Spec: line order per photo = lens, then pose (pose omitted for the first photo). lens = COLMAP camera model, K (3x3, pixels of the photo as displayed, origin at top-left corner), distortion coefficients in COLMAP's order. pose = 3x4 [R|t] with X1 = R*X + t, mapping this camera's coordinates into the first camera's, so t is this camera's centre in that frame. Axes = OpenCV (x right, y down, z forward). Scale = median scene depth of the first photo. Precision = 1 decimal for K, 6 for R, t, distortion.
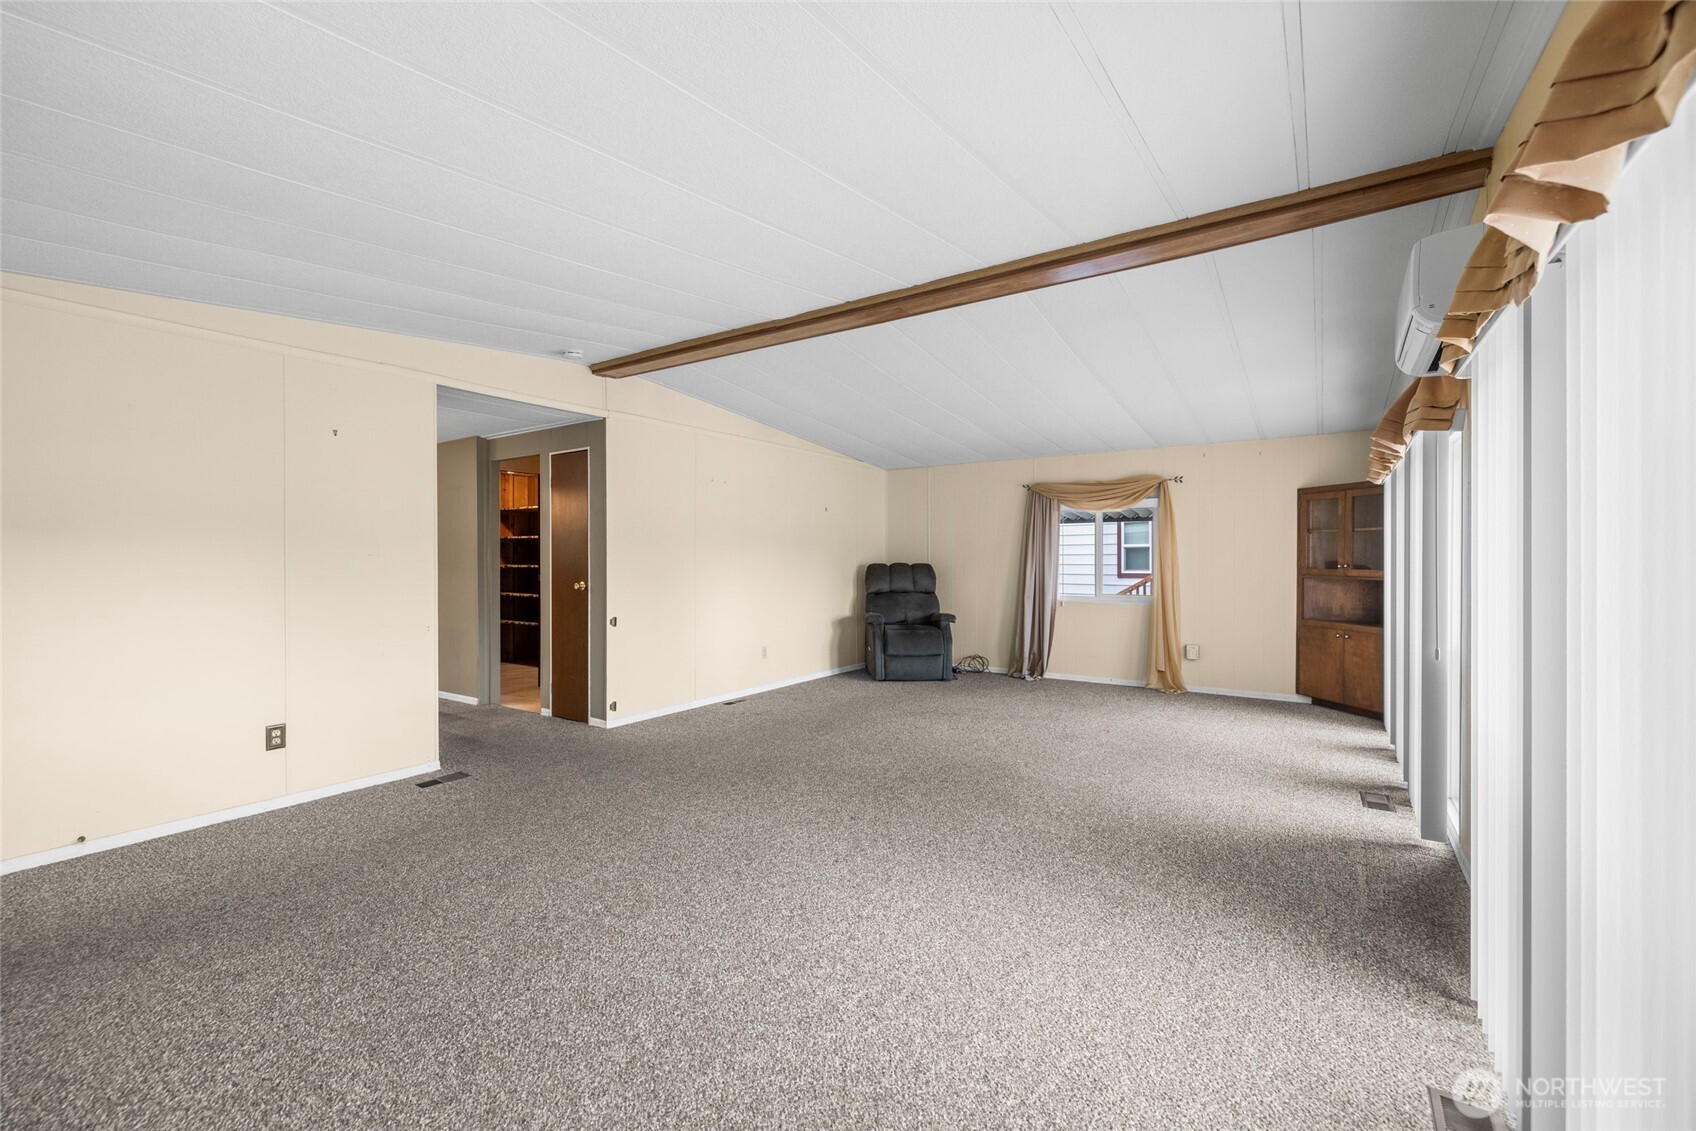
lens RADIAL K [[714.4, 0, 851.4], [0, 714.4, 560.0], [0, 0, 1]] dist [0.000710, 0.000121]
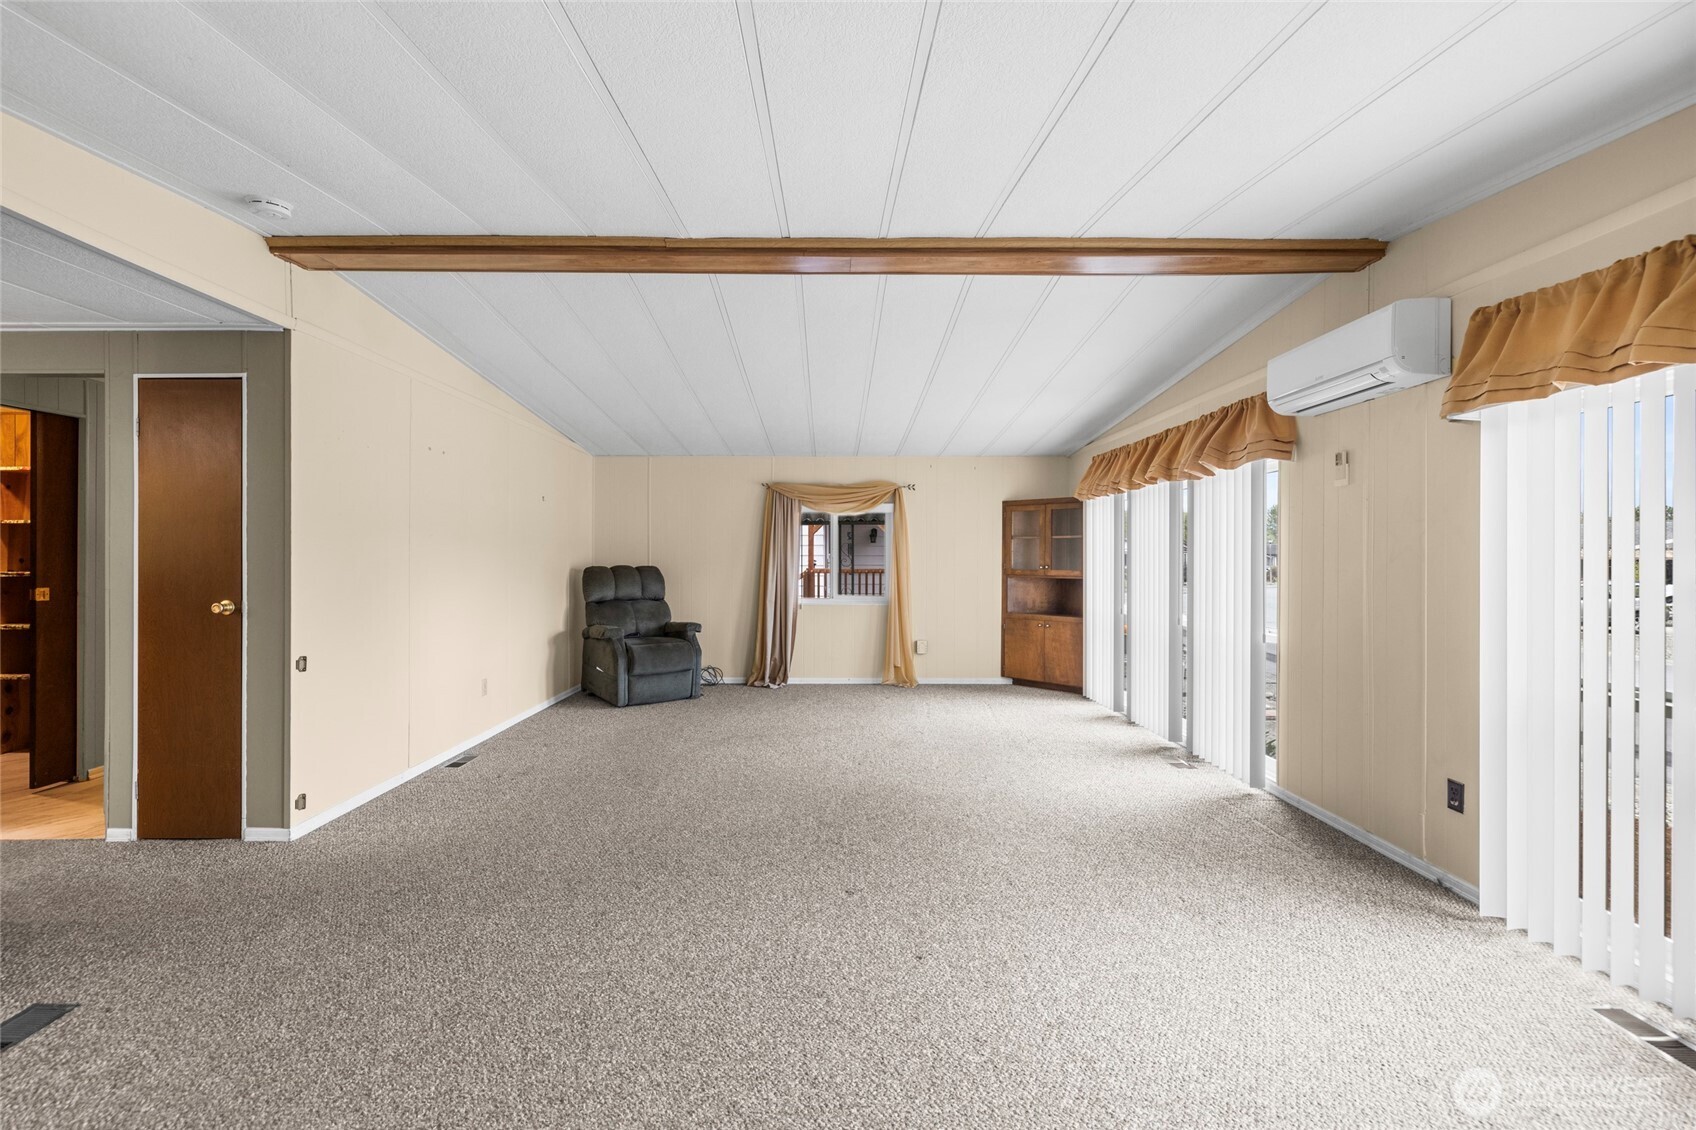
lens RADIAL K [[704.9, 0, 843.5], [0, 704.9, 557.0], [0, 0, 1]] dist [-0.000254, -0.000013]
pose [[0.825206, 0.003513, 0.564821, -0.242374], [-0.000288, 0.999983, -0.005799, -0.001641], [-0.564832, 0.004622, 0.825193, 0.197739]]
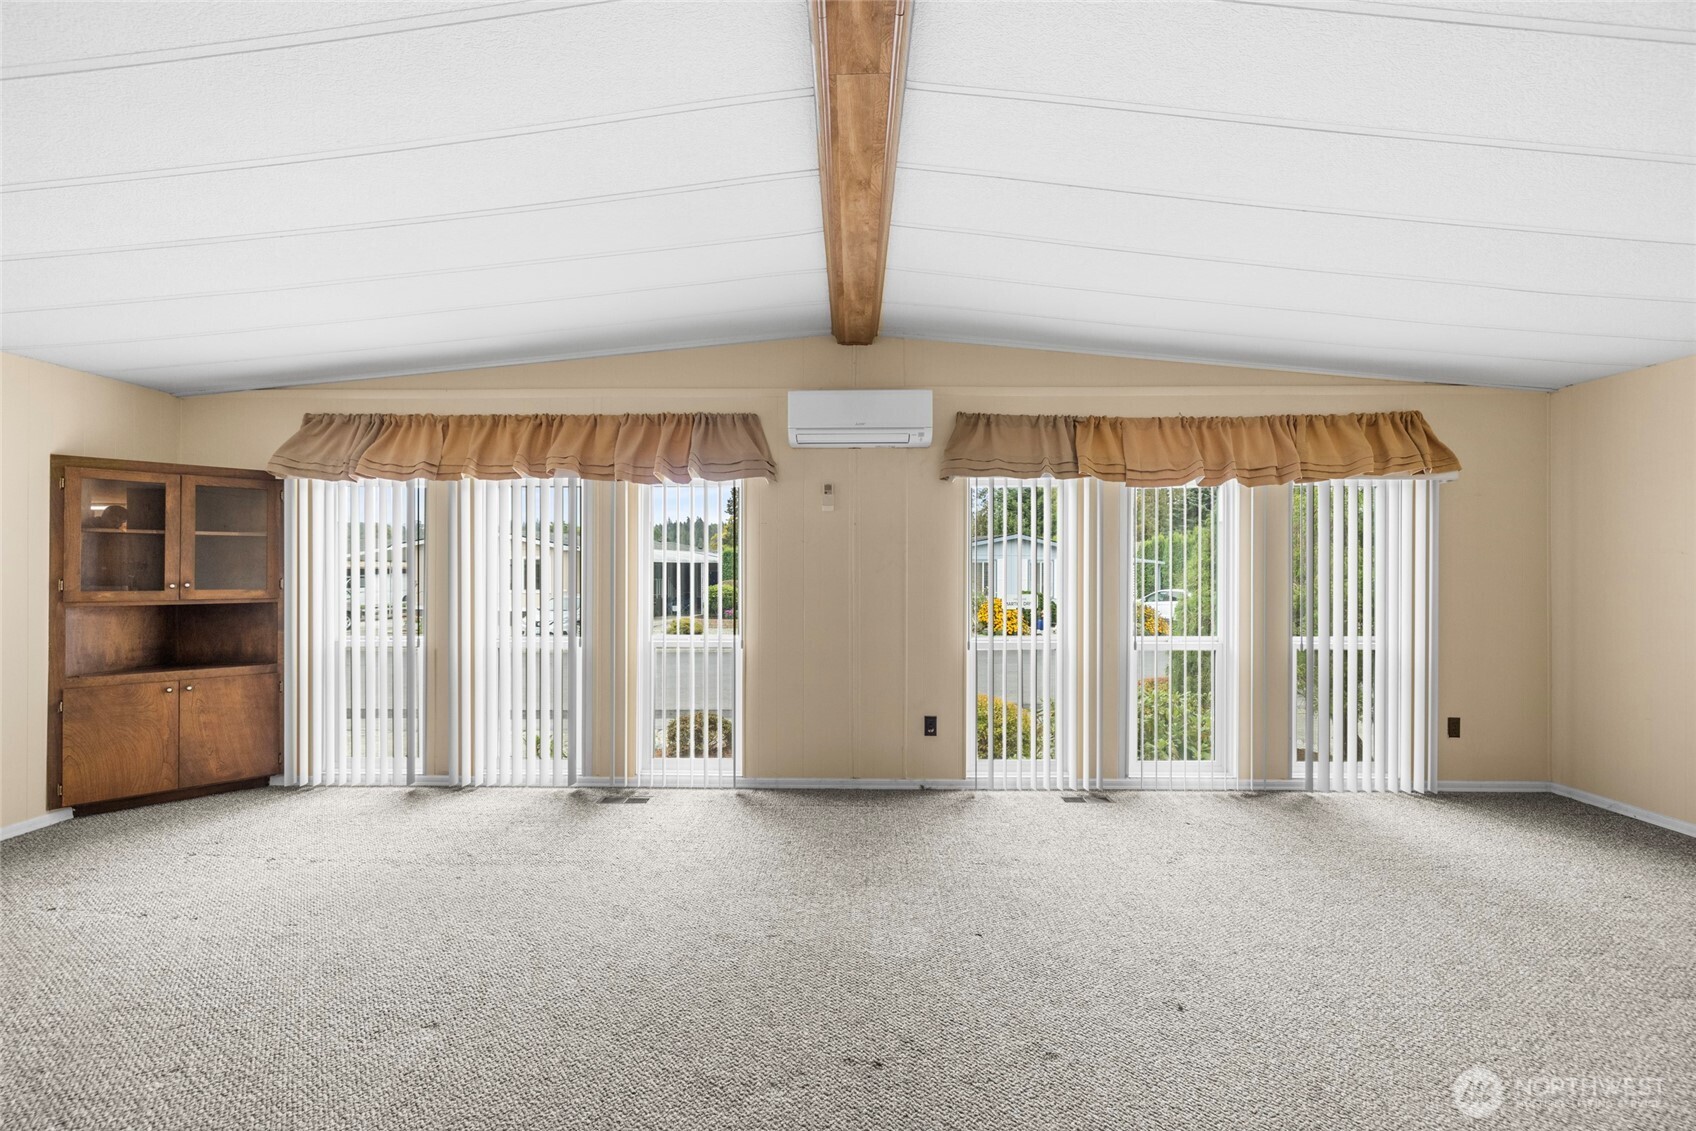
lens RADIAL K [[716.6, 0, 841.0], [0, 716.6, 554.1], [0, 0, 1]] dist [0.000082, 0.000082]
pose [[-0.536209, 0.016750, 0.843919, -0.207040], [0.004825, 0.999848, -0.016780, -0.006070], [-0.844071, -0.004925, -0.536208, 0.779978]]
